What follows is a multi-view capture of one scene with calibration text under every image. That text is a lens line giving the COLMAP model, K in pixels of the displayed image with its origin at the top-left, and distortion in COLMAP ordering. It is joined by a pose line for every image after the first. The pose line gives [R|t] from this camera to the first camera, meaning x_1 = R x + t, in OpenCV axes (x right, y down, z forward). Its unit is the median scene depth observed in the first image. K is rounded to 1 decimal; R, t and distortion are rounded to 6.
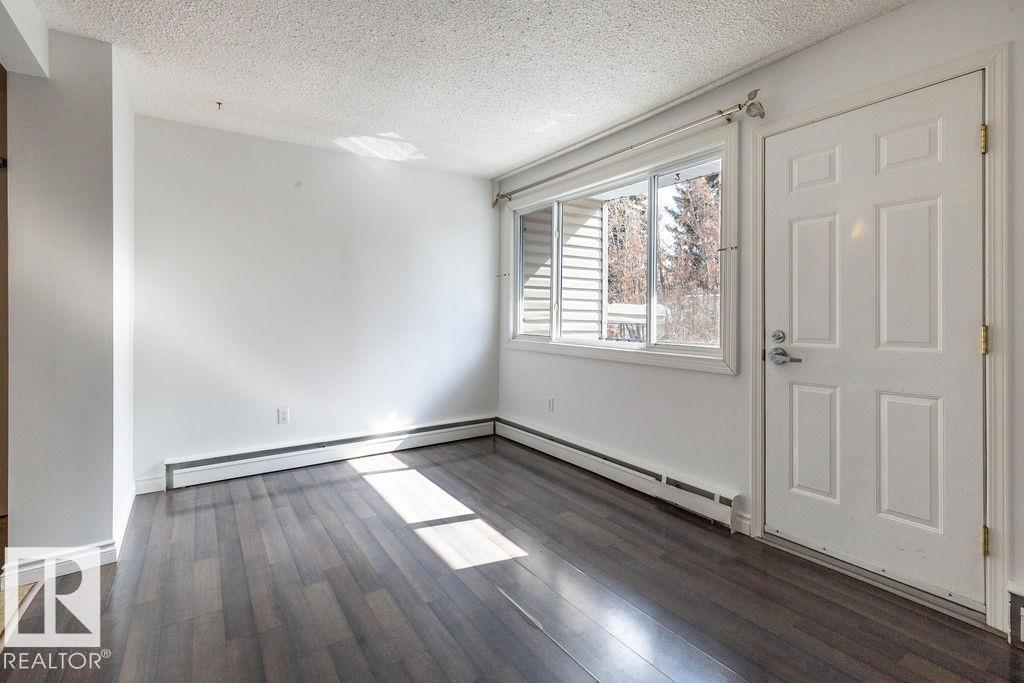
lens RADIAL K [[474.0, 0, 539.4], [0, 474.0, 317.6], [0, 0, 1]] dist [0.008873, -0.000518]
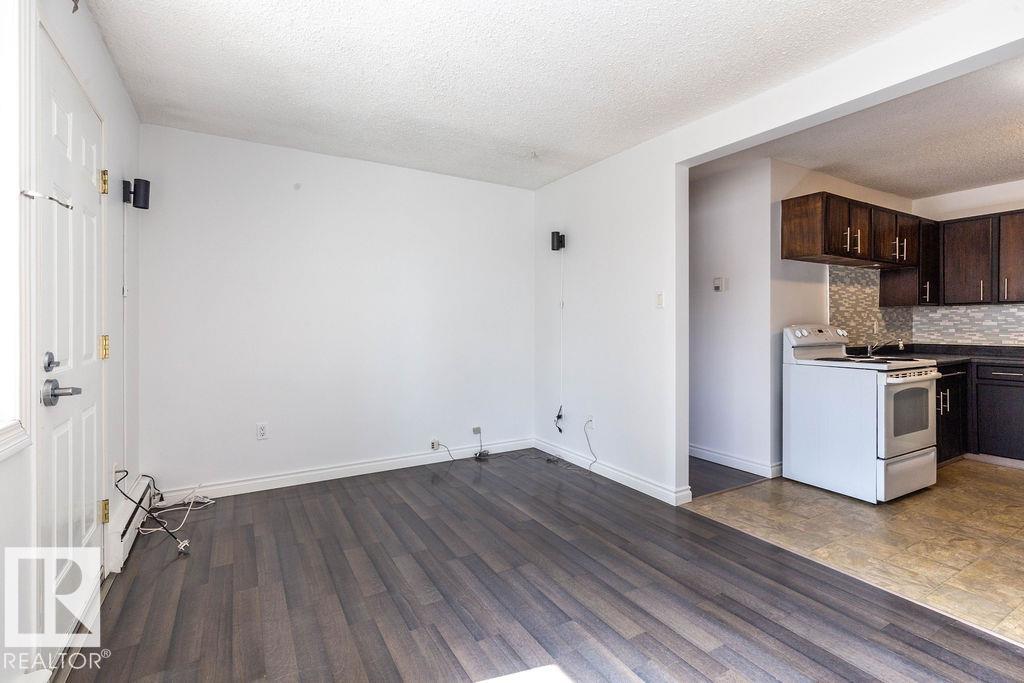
lens RADIAL K [[474.0, 0, 517.5], [0, 474.0, 328.3], [0, 0, 1]] dist [0.008873, -0.000518]
pose [[-0.992750, 0.004008, 0.120132, -0.183489], [0.006118, 0.999833, 0.017200, -0.012970], [-0.120043, 0.017810, -0.992609, 1.476151]]
